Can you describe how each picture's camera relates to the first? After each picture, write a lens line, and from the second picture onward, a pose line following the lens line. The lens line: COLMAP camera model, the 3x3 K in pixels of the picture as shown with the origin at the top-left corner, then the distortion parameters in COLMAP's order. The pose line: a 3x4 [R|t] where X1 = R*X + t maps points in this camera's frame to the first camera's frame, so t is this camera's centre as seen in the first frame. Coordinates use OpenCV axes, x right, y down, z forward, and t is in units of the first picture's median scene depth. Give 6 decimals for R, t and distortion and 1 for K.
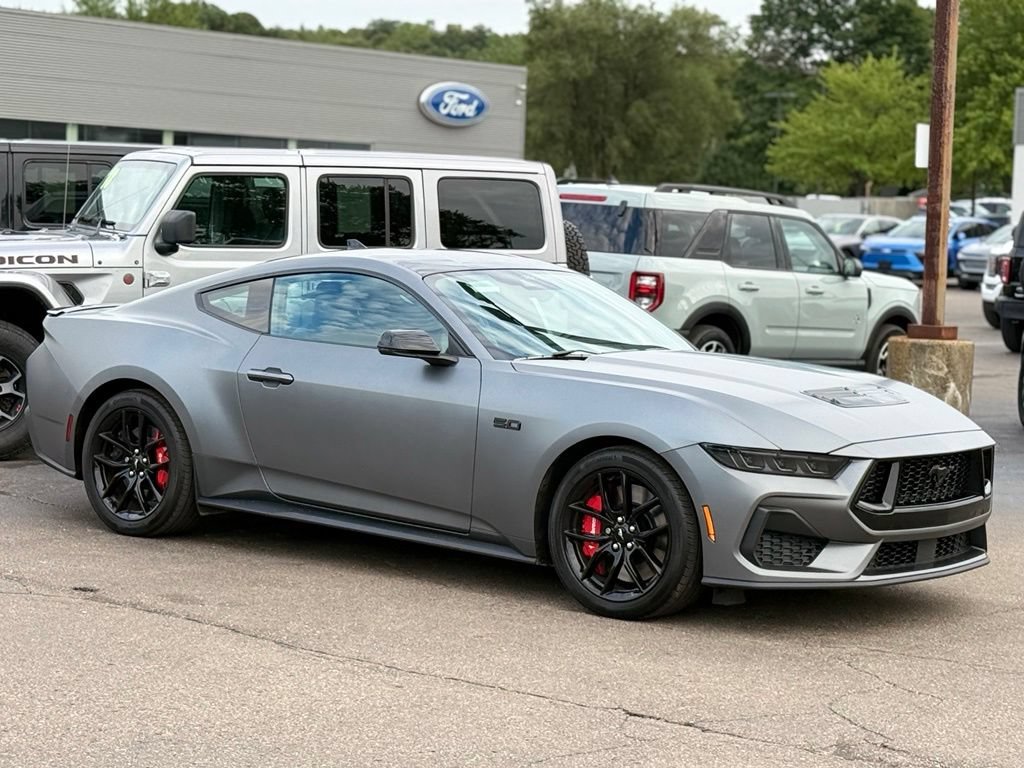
lens RADIAL K [[2290.4, 0, 512.0], [0, 2290.4, 384.0], [0, 0, 1]] dist [0.139660, 0.215869]
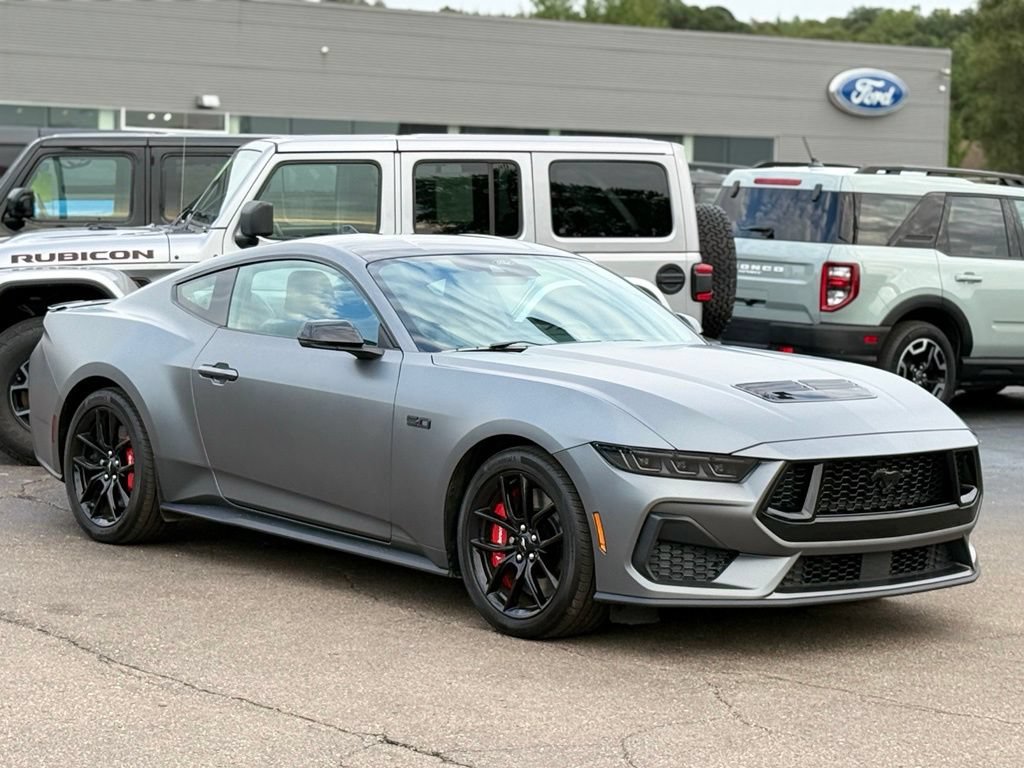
lens RADIAL K [[2425.9, 0, 512.0], [0, 2425.9, 384.0], [0, 0, 1]] dist [0.113921, 0.536799]
pose [[0.979945, -0.003267, -0.199241, 0.199366], [0.002177, 0.999981, -0.005689, 0.006997], [0.199255, 0.005141, 0.979934, 0.056163]]
